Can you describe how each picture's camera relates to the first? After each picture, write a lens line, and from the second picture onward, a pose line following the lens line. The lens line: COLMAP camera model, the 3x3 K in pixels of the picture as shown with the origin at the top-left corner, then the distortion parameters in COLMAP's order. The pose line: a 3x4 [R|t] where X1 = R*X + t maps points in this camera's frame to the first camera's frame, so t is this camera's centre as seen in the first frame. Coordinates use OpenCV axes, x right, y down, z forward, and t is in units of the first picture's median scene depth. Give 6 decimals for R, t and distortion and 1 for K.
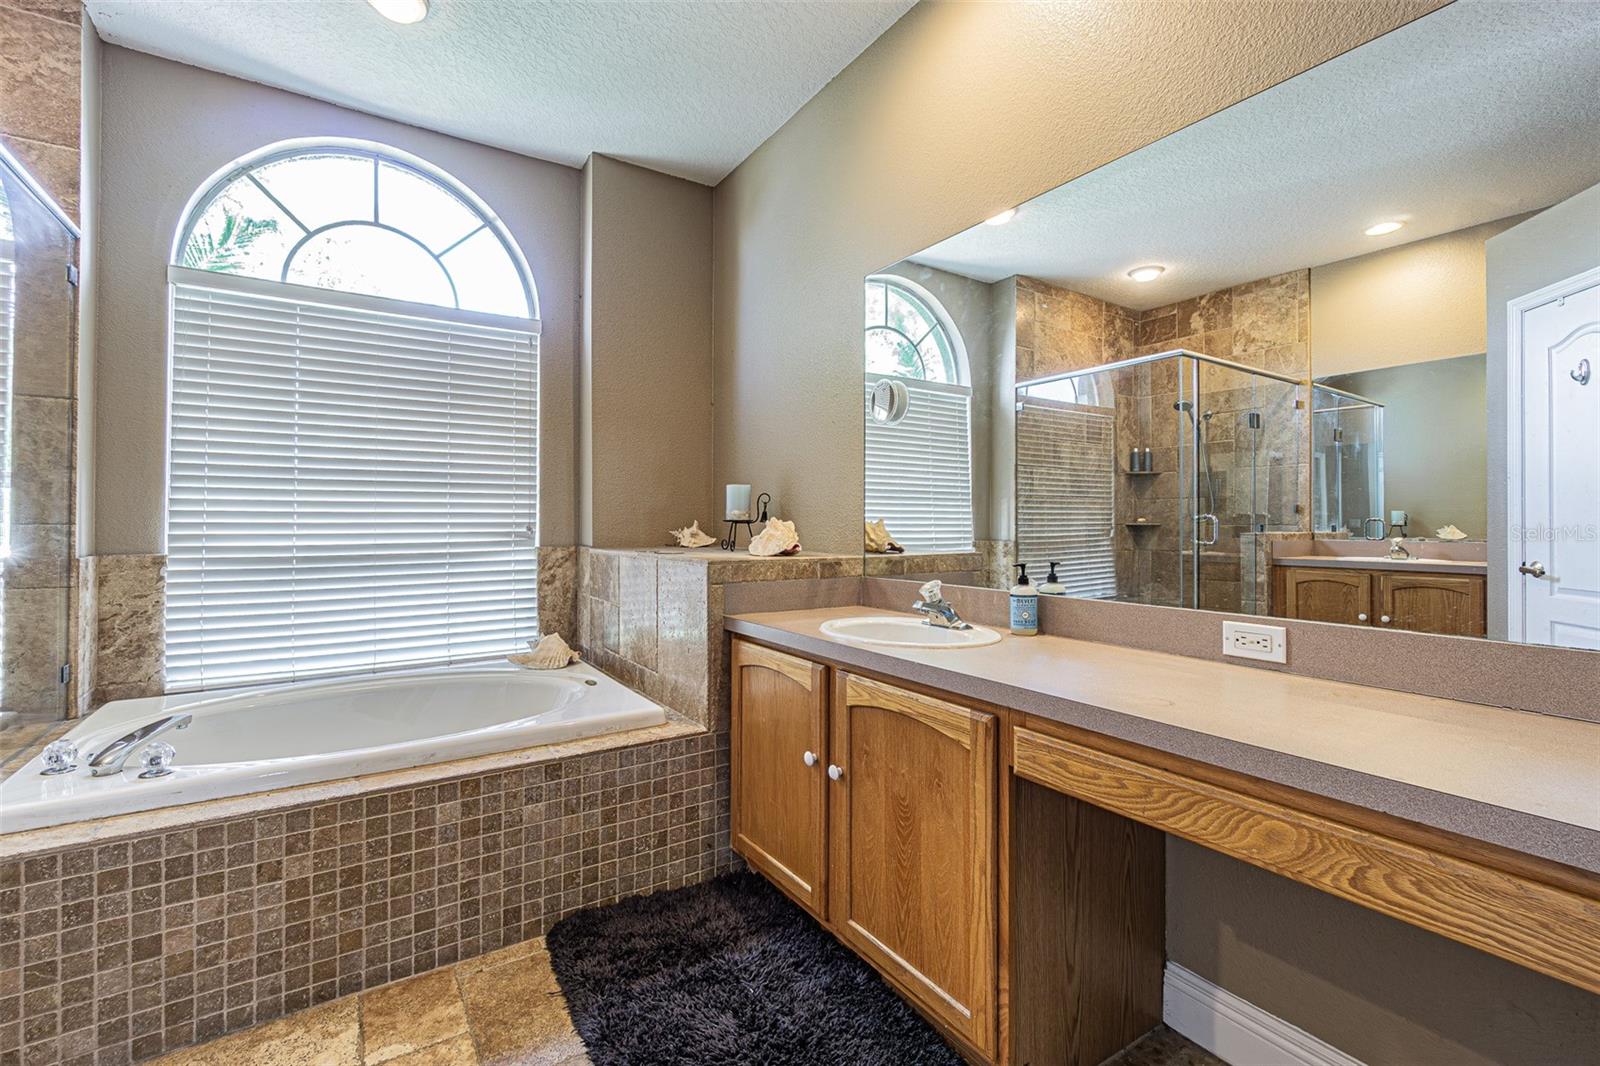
lens RADIAL K [[690.7, 0, 799.3], [0, 690.7, 516.8], [0, 0, 1]] dist [-0.006762, 0.001769]
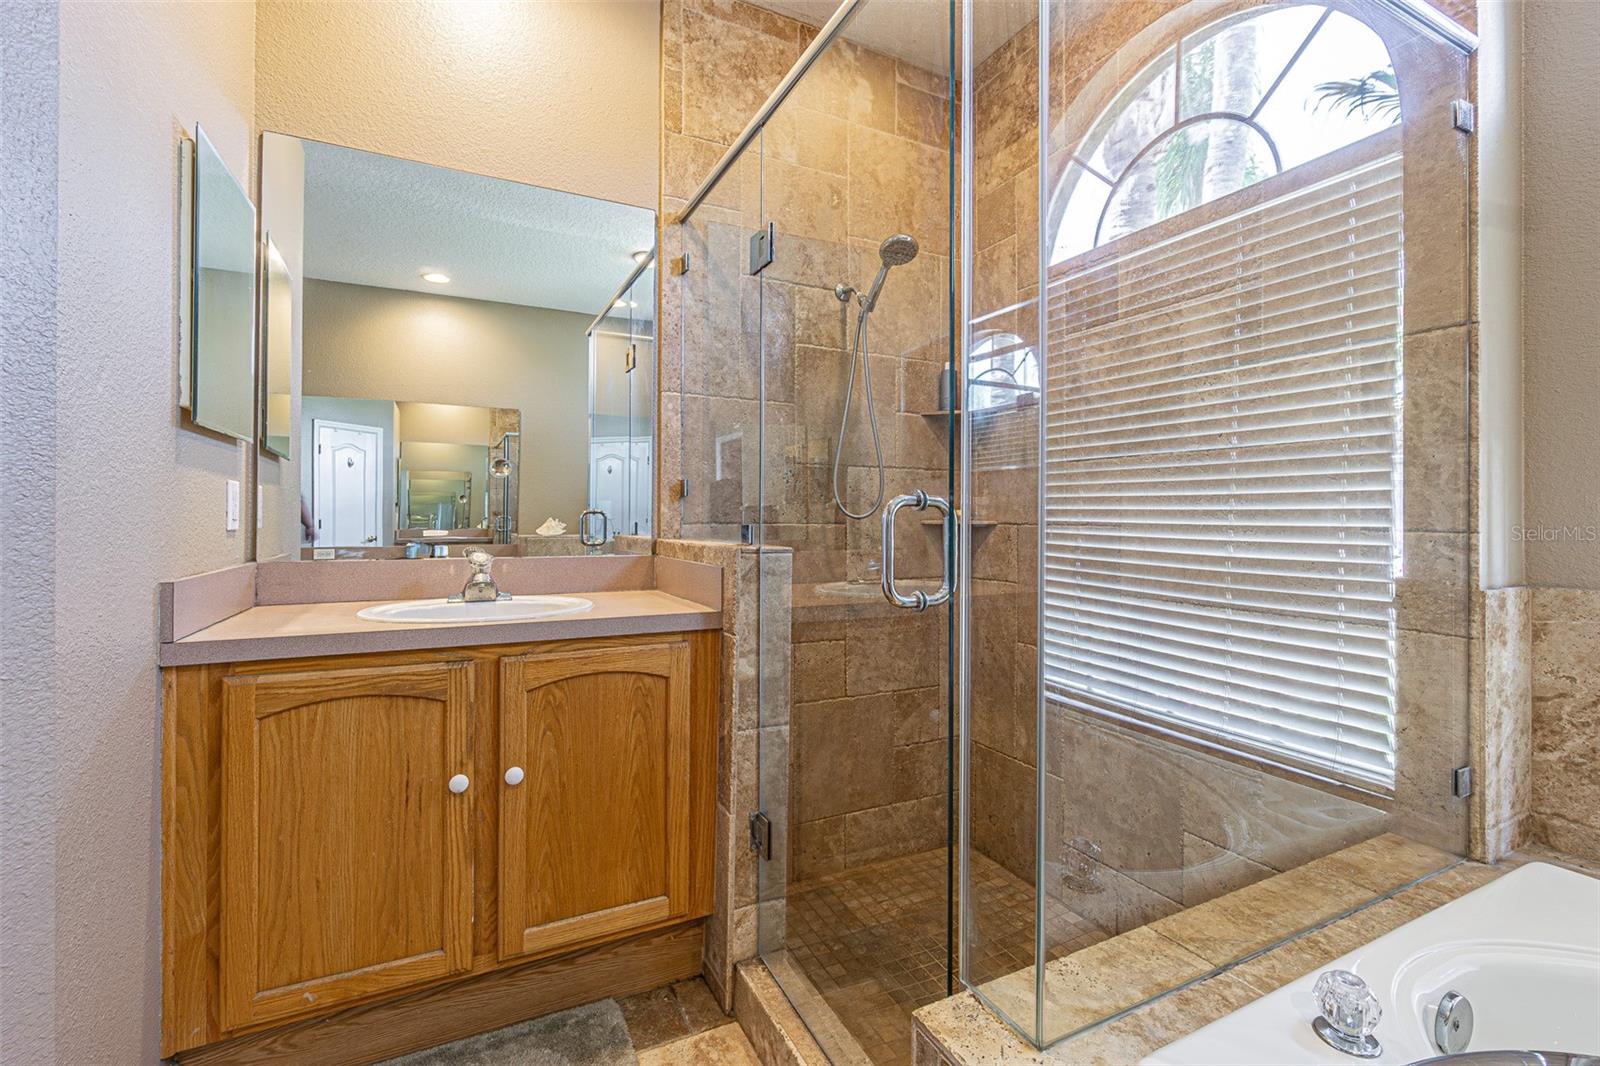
lens RADIAL K [[690.7, 0, 794.9], [0, 690.7, 517.9], [0, 0, 1]] dist [-0.006762, 0.001769]
pose [[-0.132183, -0.010475, -0.991170, -0.388595], [0.003231, 0.999934, -0.010999, 0.002684], [0.991220, -0.004657, -0.132141, 0.495248]]
